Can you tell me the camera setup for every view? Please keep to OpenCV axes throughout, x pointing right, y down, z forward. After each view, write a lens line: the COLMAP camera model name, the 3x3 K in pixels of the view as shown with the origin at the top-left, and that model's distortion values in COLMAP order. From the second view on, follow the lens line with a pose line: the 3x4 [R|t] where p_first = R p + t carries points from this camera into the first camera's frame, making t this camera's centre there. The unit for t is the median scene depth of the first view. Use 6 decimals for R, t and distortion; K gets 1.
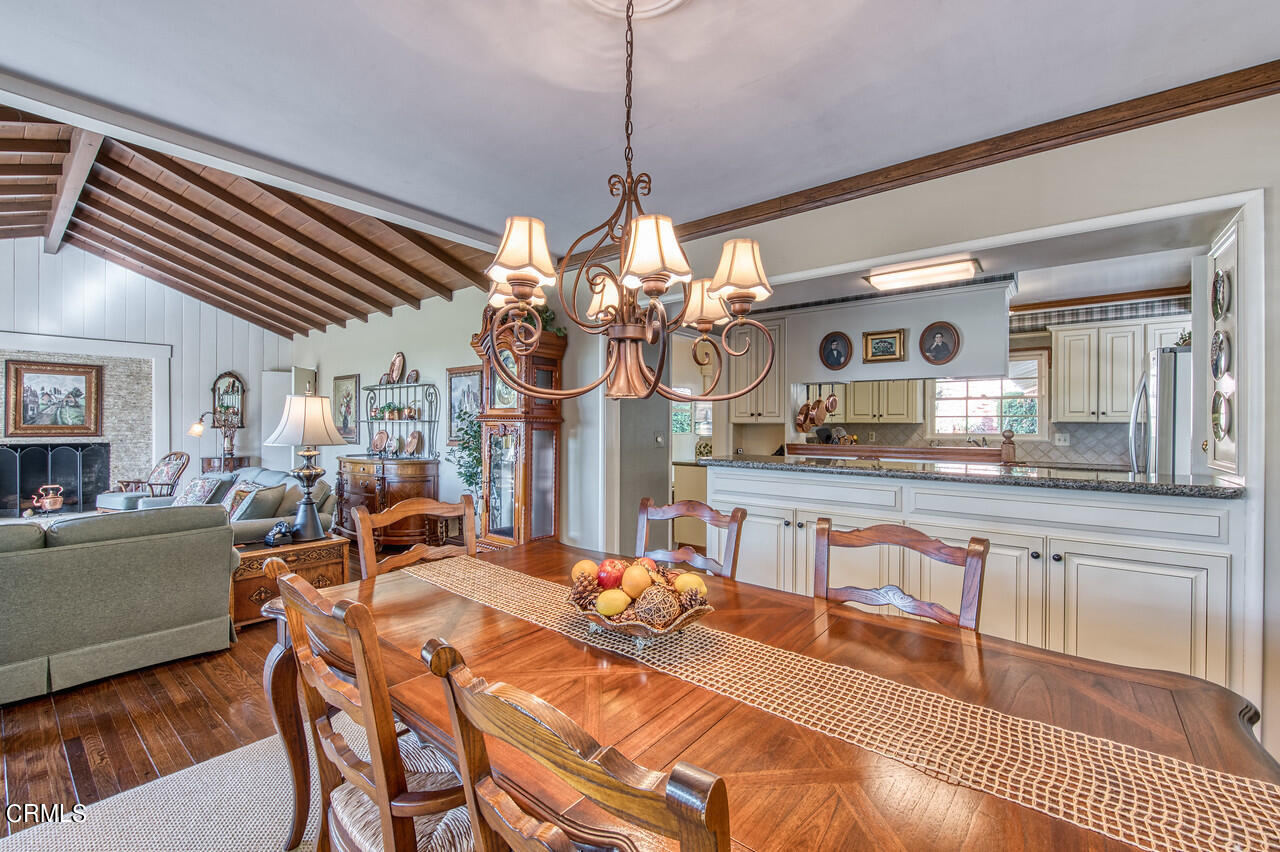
lens RADIAL K [[530.6, 0, 640.0], [0, 530.6, 426.0], [0, 0, 1]] dist [-0.000828, -0.000220]
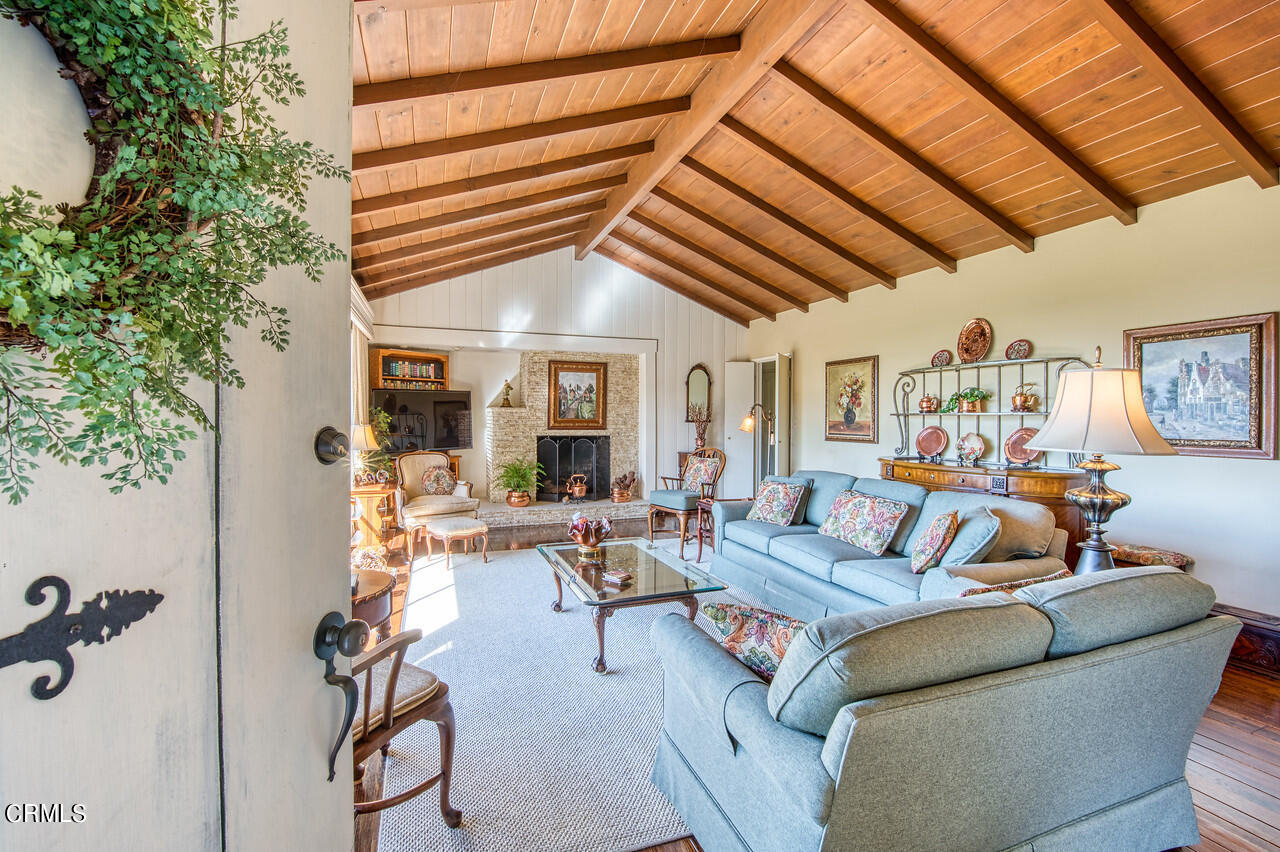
lens RADIAL K [[525.3, 0, 622.9], [0, 525.3, 419.3], [0, 0, 1]] dist [-0.026059, -0.000037]
pose [[0.850600, 0.001415, -0.525811, -0.442067], [-0.002424, 0.999996, -0.001230, 0.000363], [0.525808, 0.002321, 0.850600, 0.126786]]
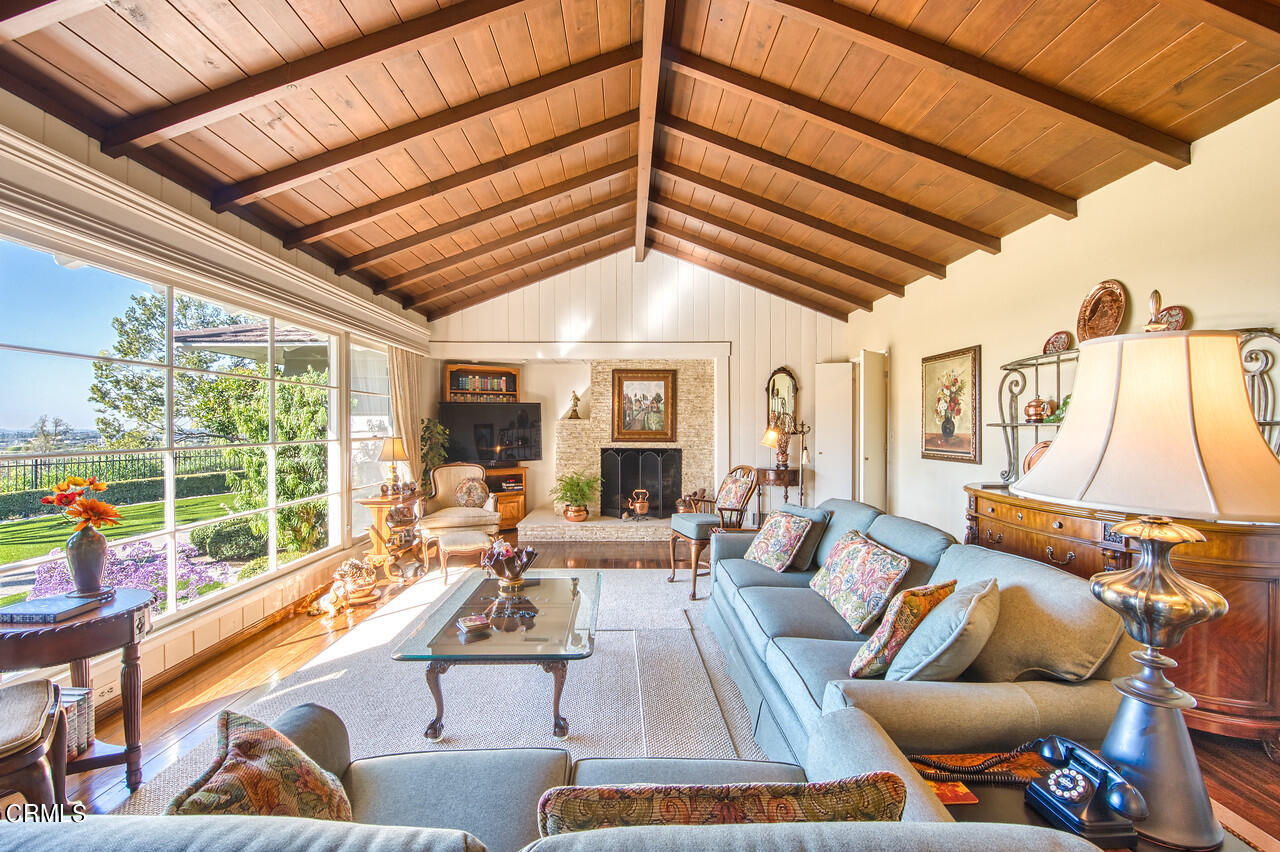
lens RADIAL K [[514.6, 0, 634.6], [0, 514.6, 426.8], [0, 0, 1]] dist [-0.025706, -0.000175]
pose [[0.641582, -0.003726, -0.767045, -0.340520], [-0.001040, 0.999983, -0.005728, -0.002997], [0.767054, 0.004473, 0.641567, 0.336820]]
